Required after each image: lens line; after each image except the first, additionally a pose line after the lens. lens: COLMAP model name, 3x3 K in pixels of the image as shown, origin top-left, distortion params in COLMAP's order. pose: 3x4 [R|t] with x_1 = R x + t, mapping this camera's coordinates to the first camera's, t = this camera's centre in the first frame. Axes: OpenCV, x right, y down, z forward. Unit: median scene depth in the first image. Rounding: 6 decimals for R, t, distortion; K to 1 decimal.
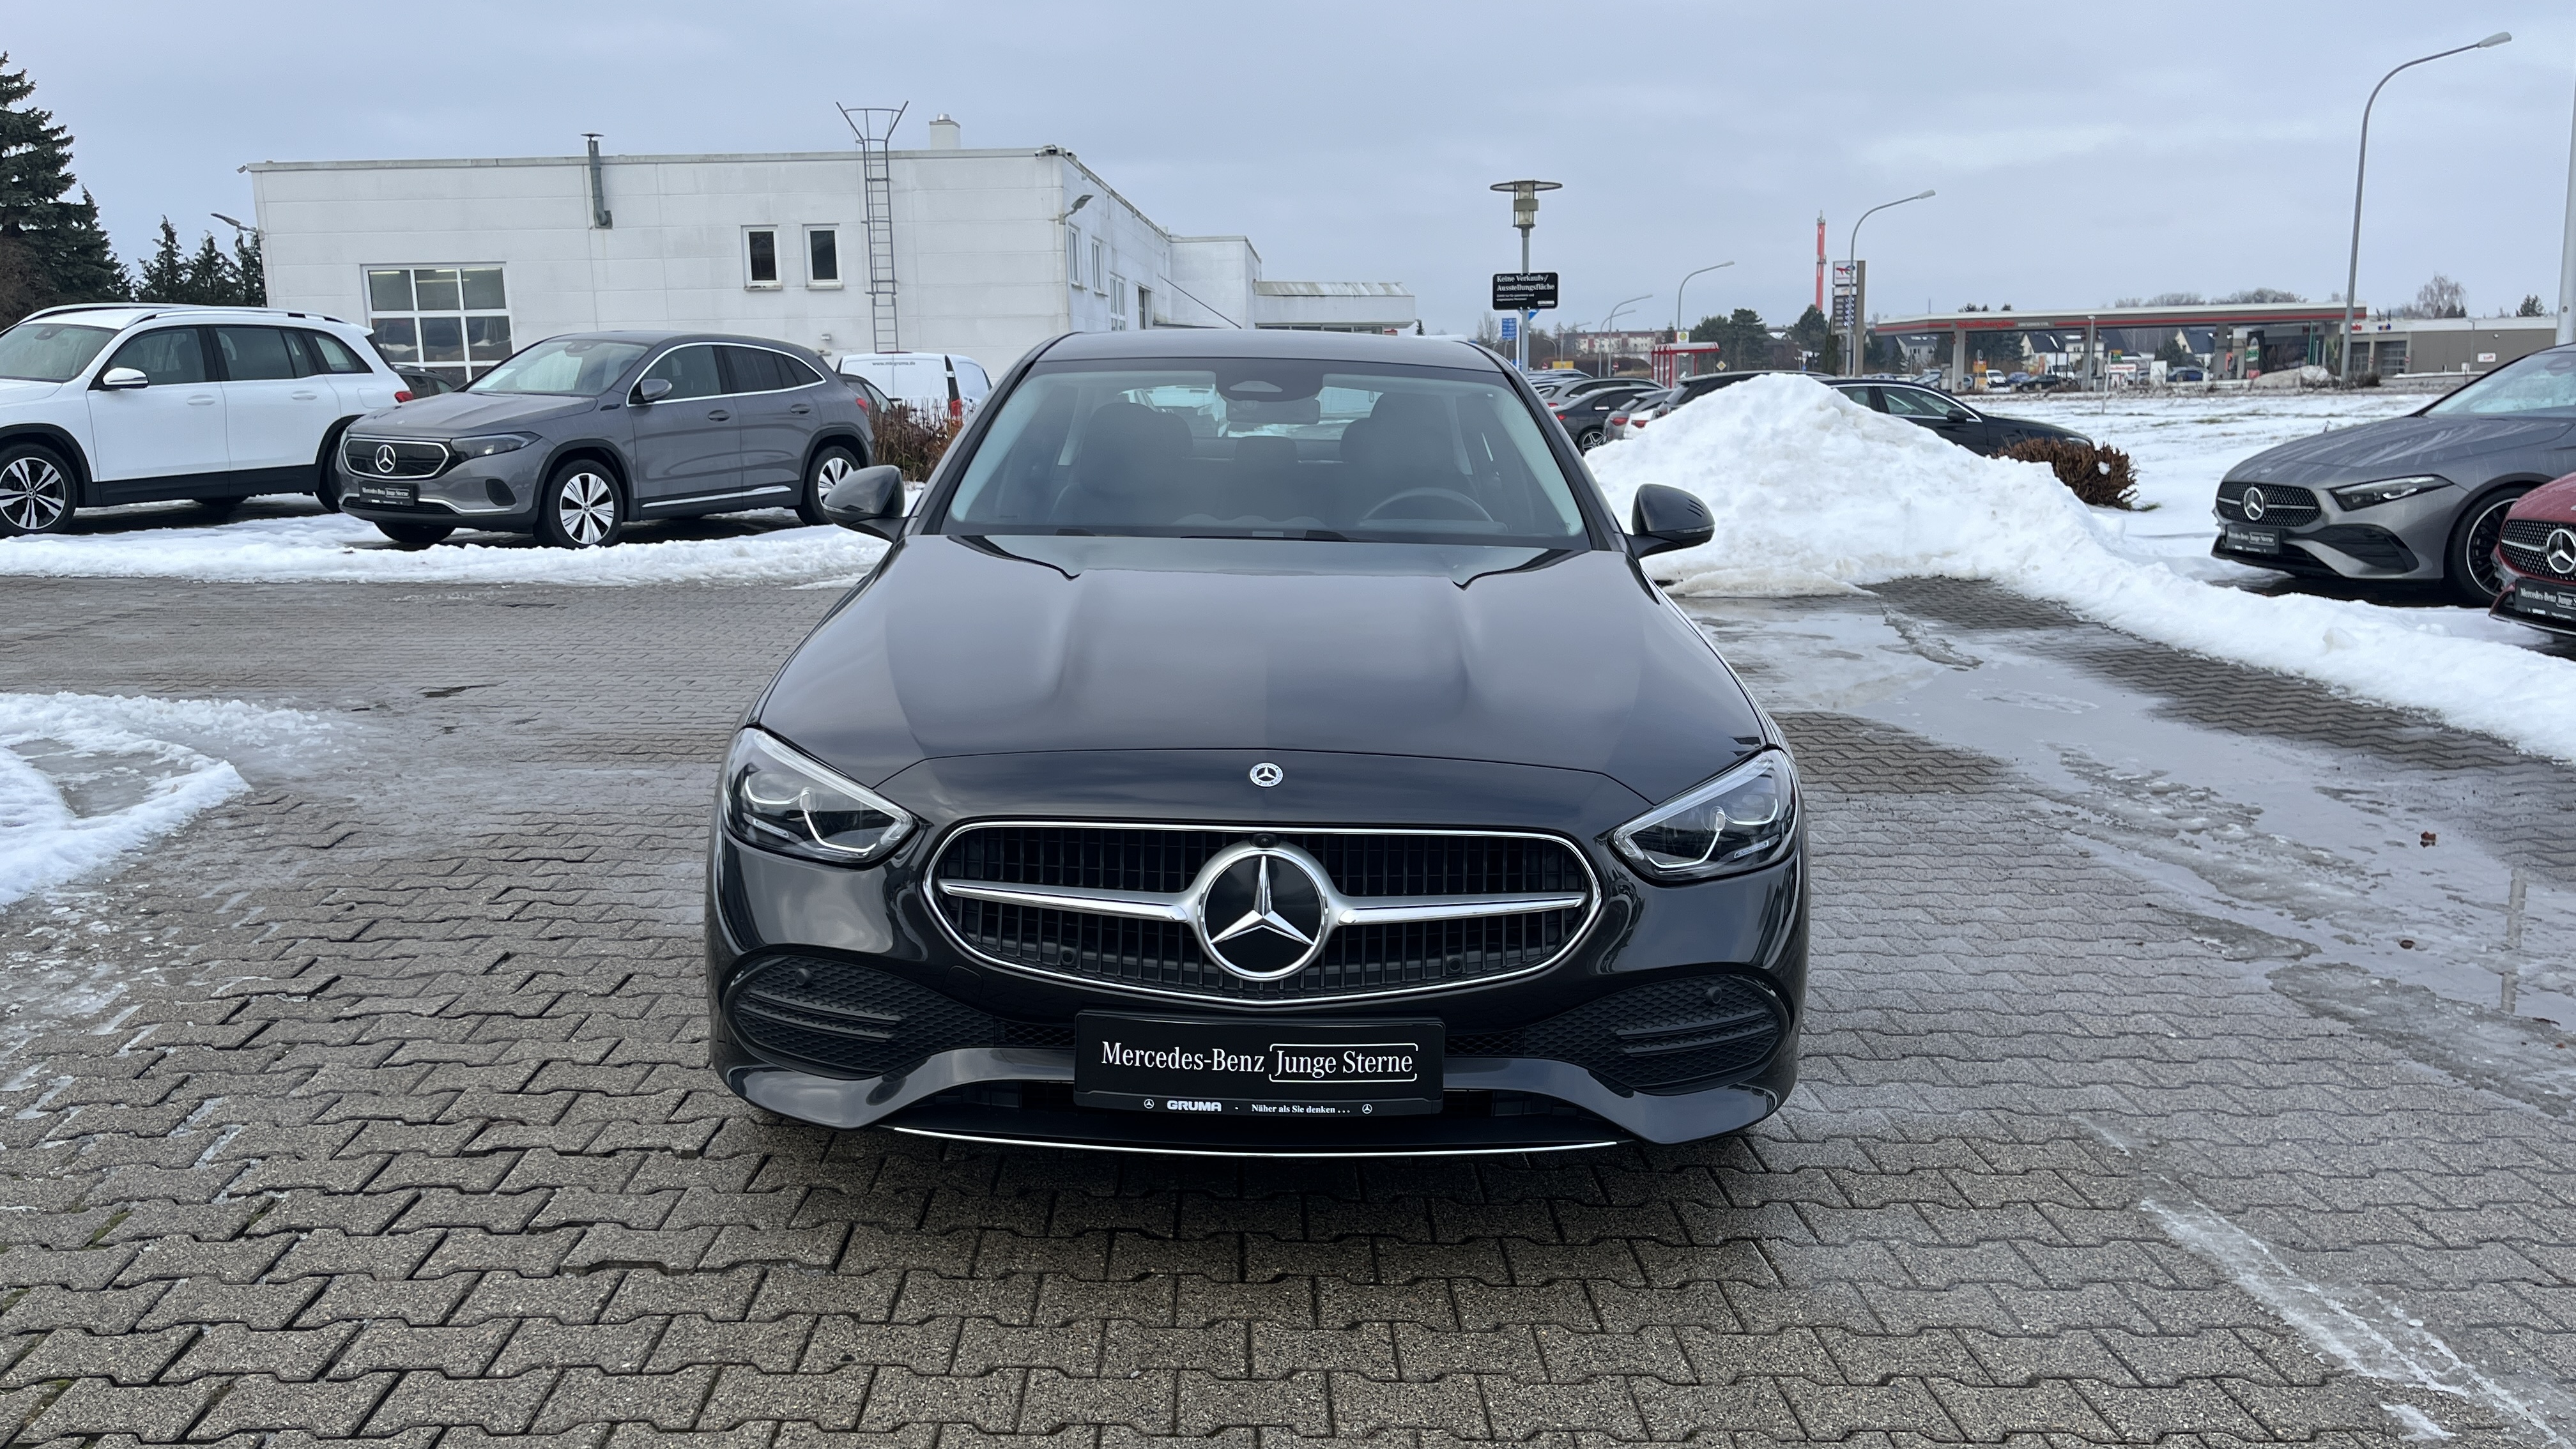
lens RADIAL K [[1968.0, 0, 1320.4], [0, 1968.0, 737.0], [0, 0, 1]] dist [0.071584, -0.086144]
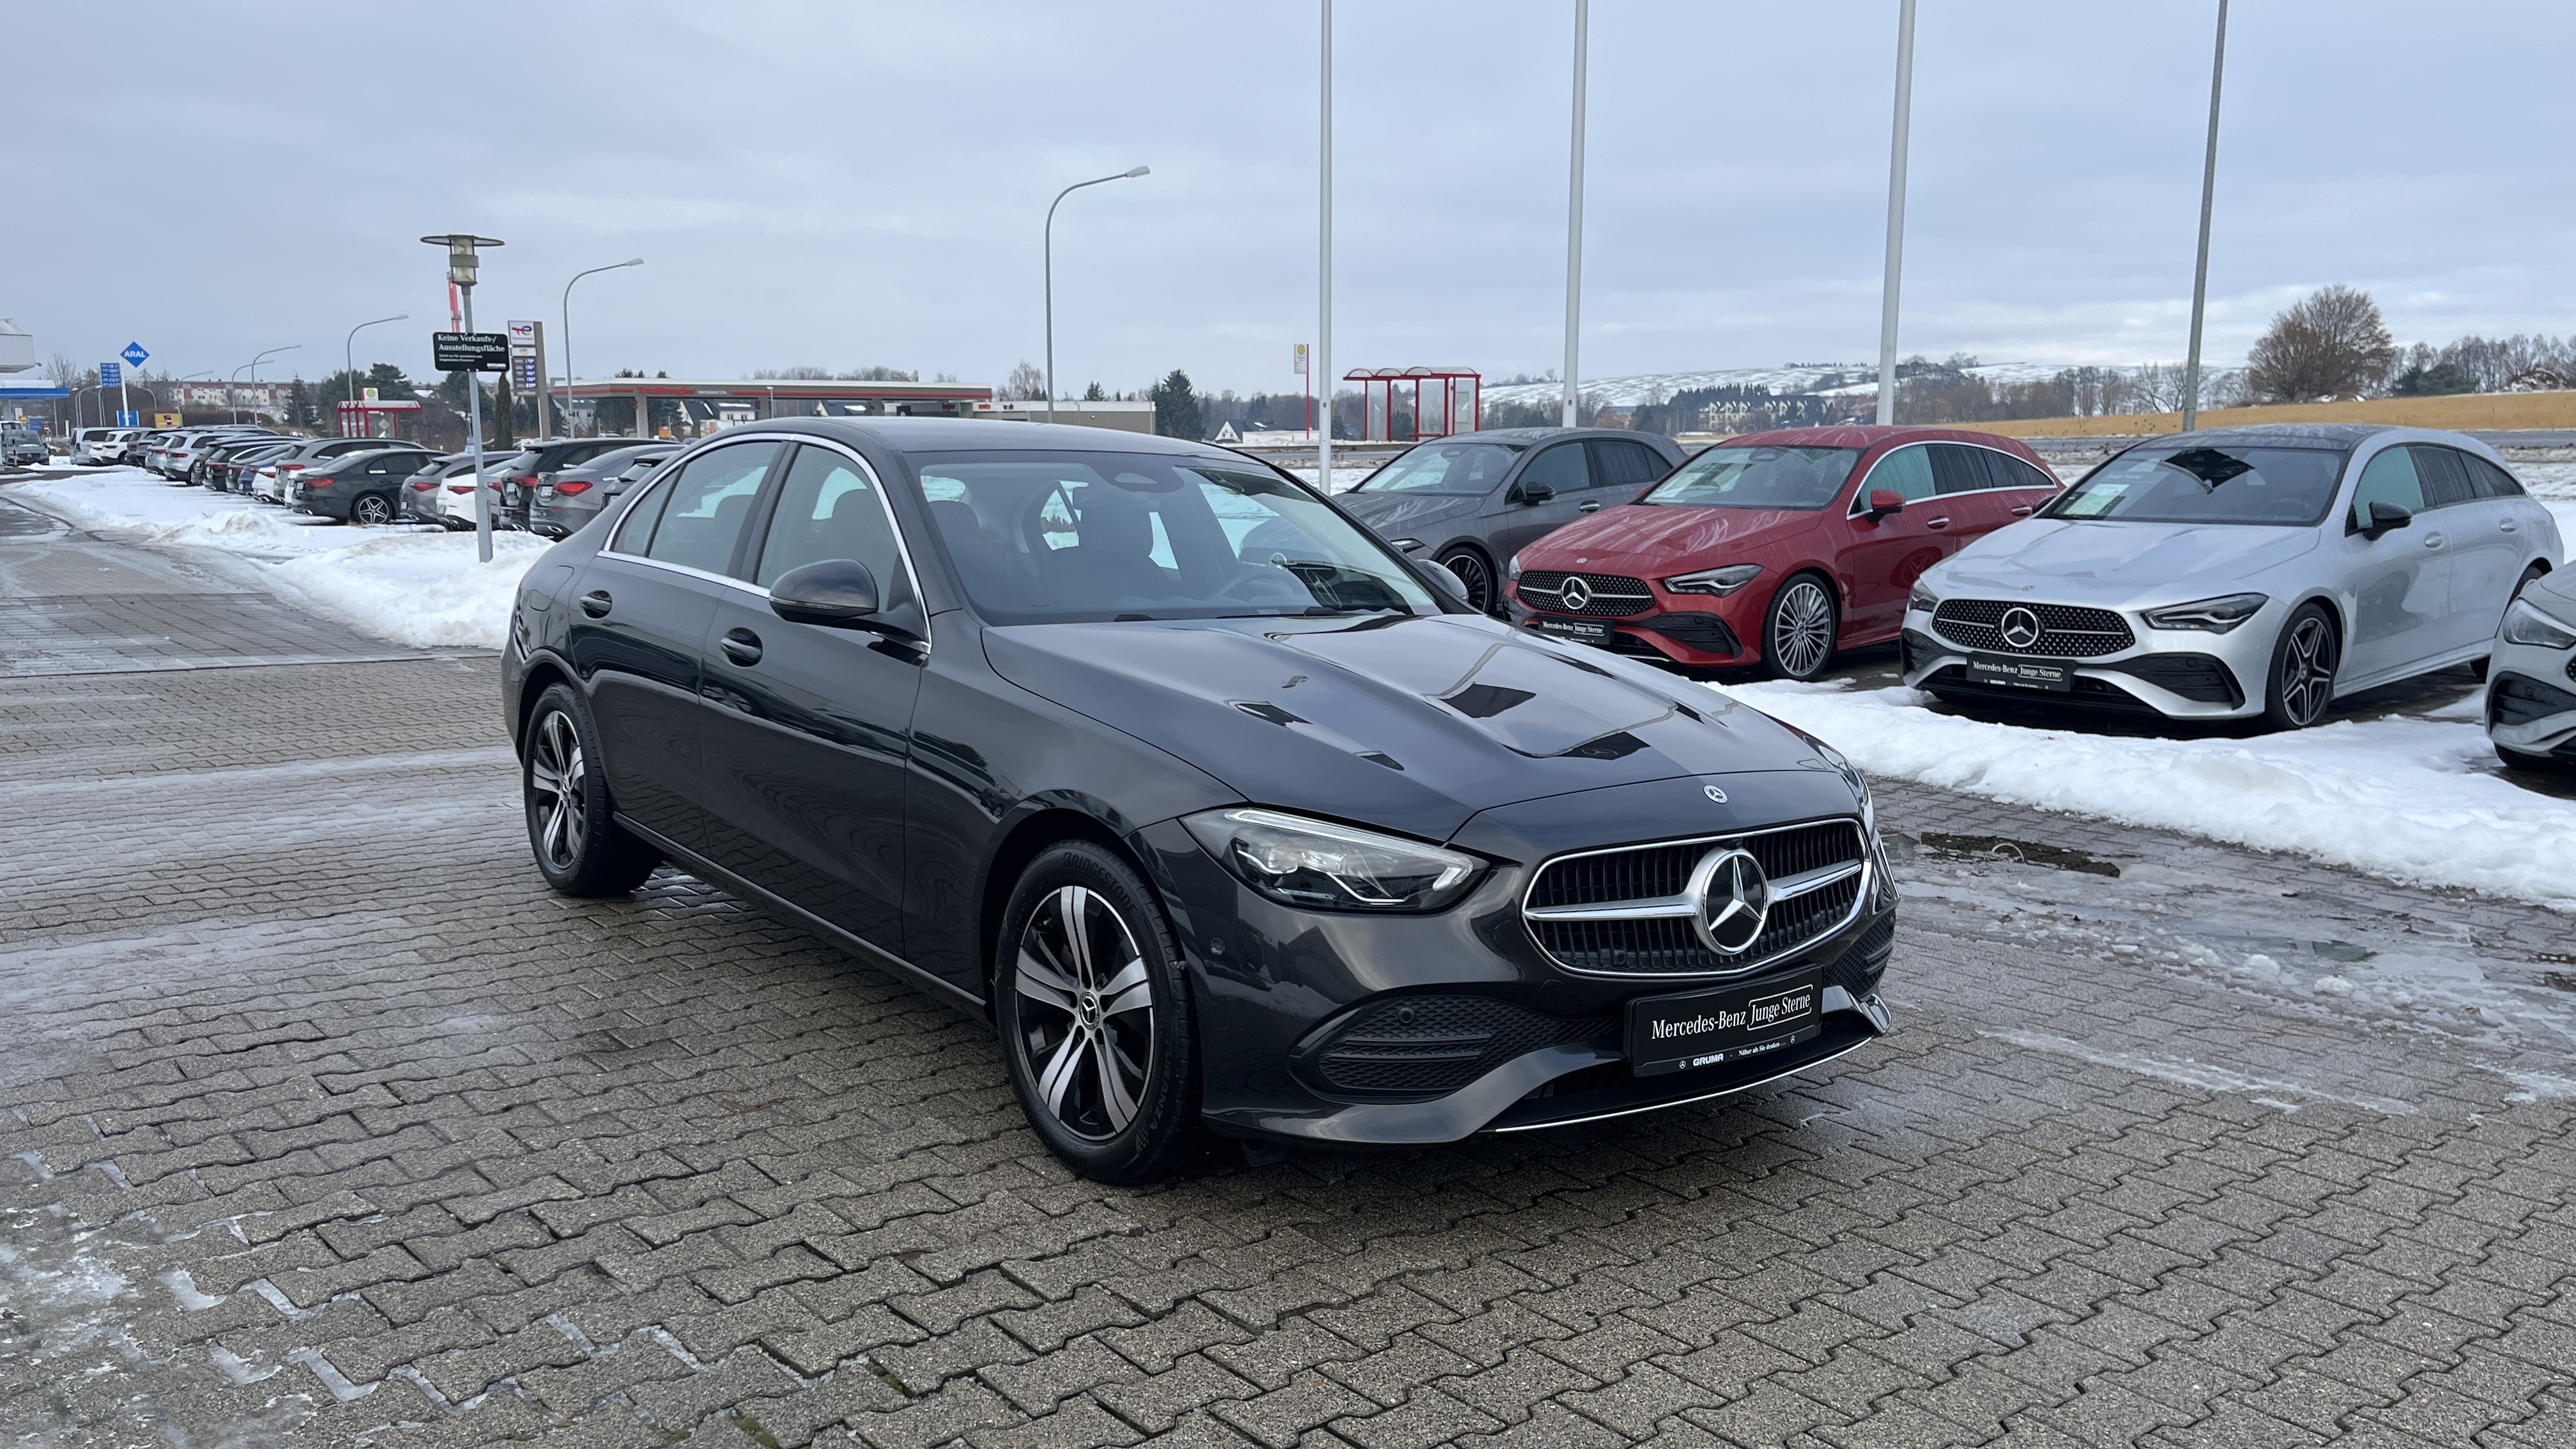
lens RADIAL K [[1968.0, 0, 1320.4], [0, 1968.0, 737.0], [0, 0, 1]] dist [0.071584, -0.086144]
pose [[0.783556, -0.079483, 0.616216, -0.942443], [0.098515, 0.995131, 0.003090, -0.043948], [-0.613461, 0.058285, 0.787571, 0.130315]]
